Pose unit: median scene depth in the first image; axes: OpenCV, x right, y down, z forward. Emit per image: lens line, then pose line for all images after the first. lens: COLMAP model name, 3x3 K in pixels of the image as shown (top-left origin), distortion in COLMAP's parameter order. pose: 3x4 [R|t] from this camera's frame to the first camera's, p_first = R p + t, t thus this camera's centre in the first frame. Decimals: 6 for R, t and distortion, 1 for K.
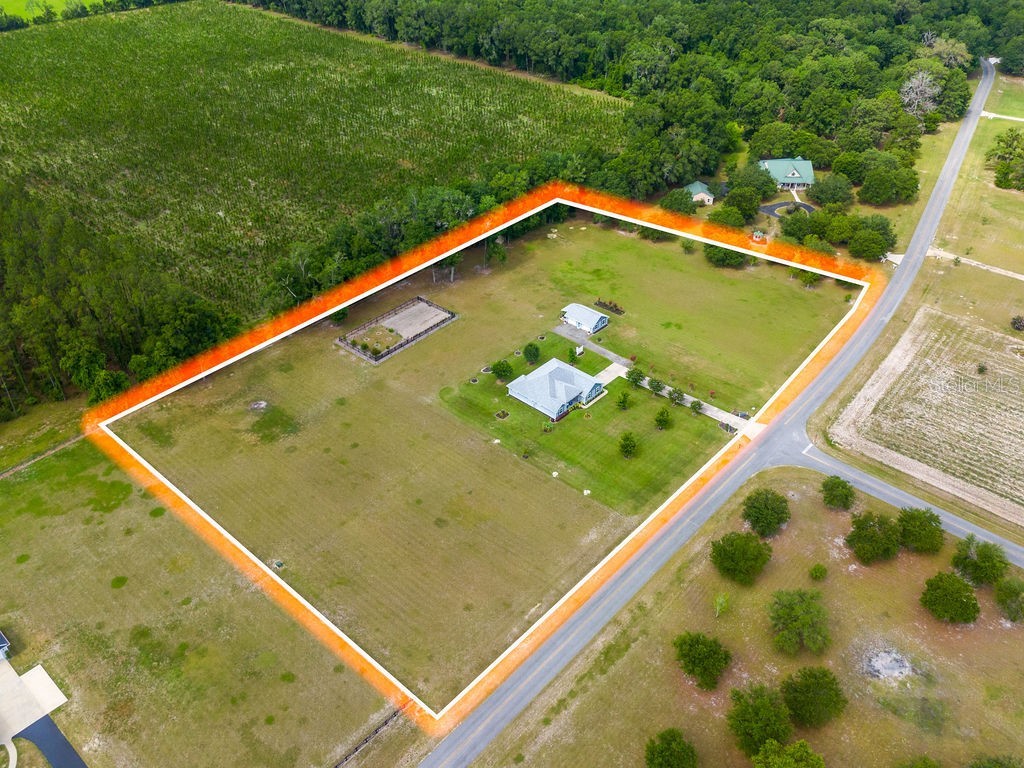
lens RADIAL K [[802.9, 0, 527.4], [0, 802.9, 384.1], [0, 0, 1]] dist [0.083300, -0.072980]
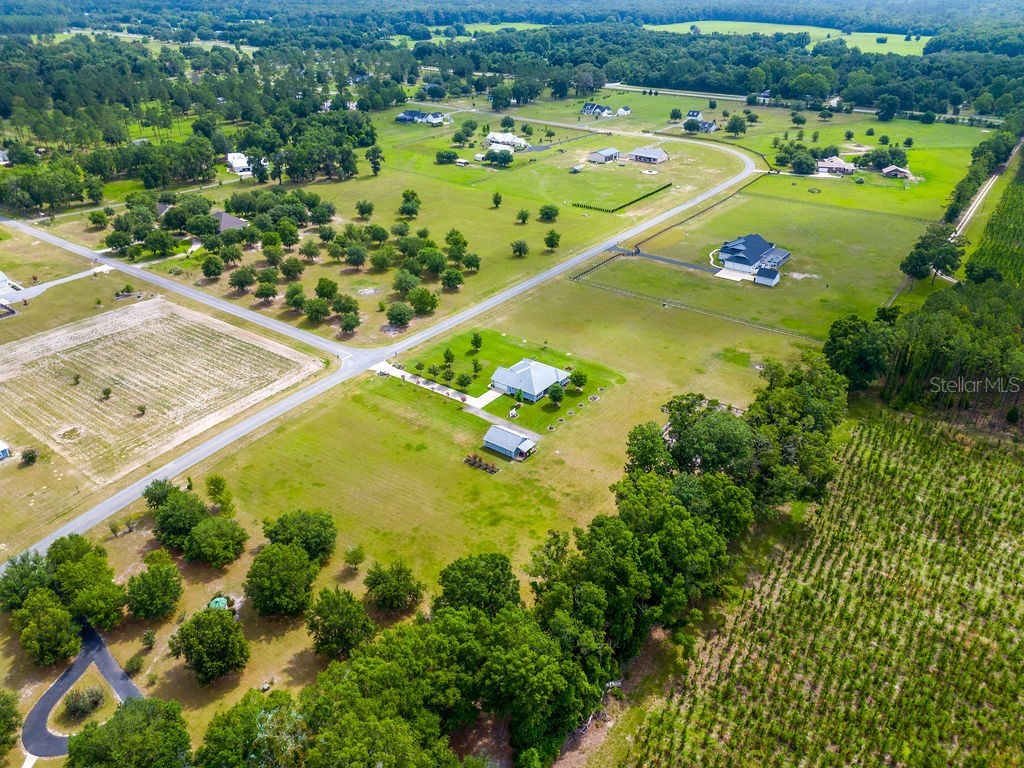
lens RADIAL K [[802.9, 0, 527.4], [0, 802.9, 384.1], [0, 0, 1]] dist [0.083300, -0.072980]
pose [[-0.995356, 0.037760, -0.088543, 0.151630], [-0.063781, 0.430231, 0.900463, -1.104824], [0.072096, 0.901929, -0.425825, 1.560029]]
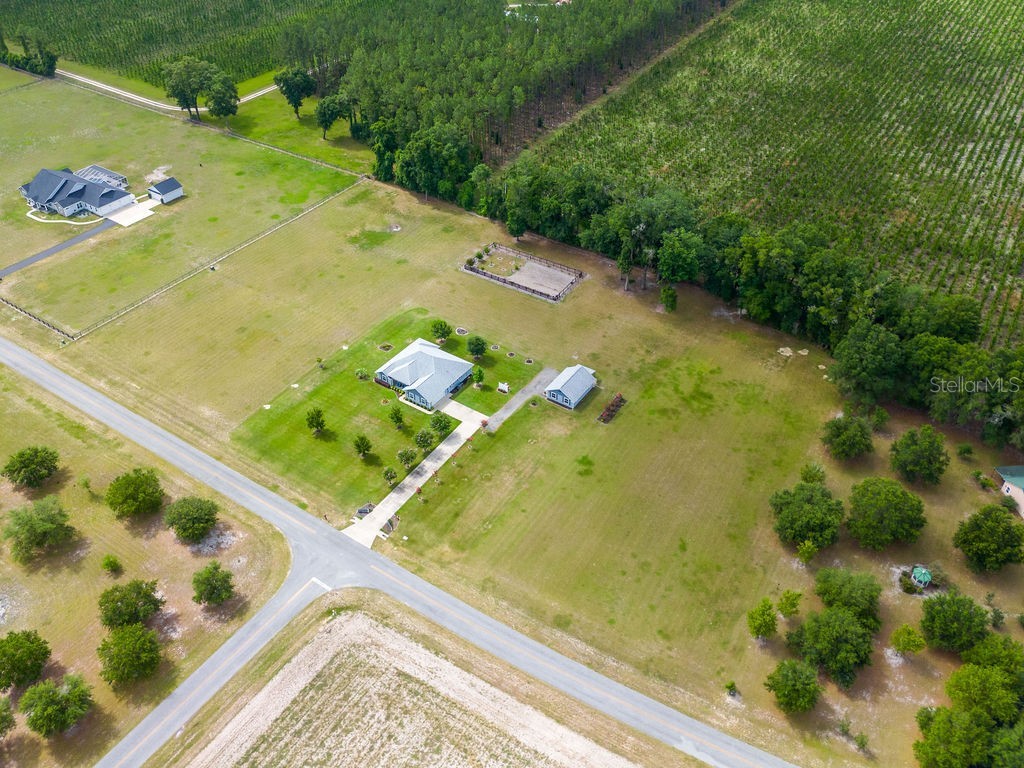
lens RADIAL K [[802.9, 0, 527.4], [0, 802.9, 384.1], [0, 0, 1]] dist [0.083300, -0.072980]
pose [[0.149475, 0.640383, -0.753371, 0.801587], [-0.593591, 0.667470, 0.449592, -0.500250], [0.790764, 0.379991, 0.479895, 0.661298]]
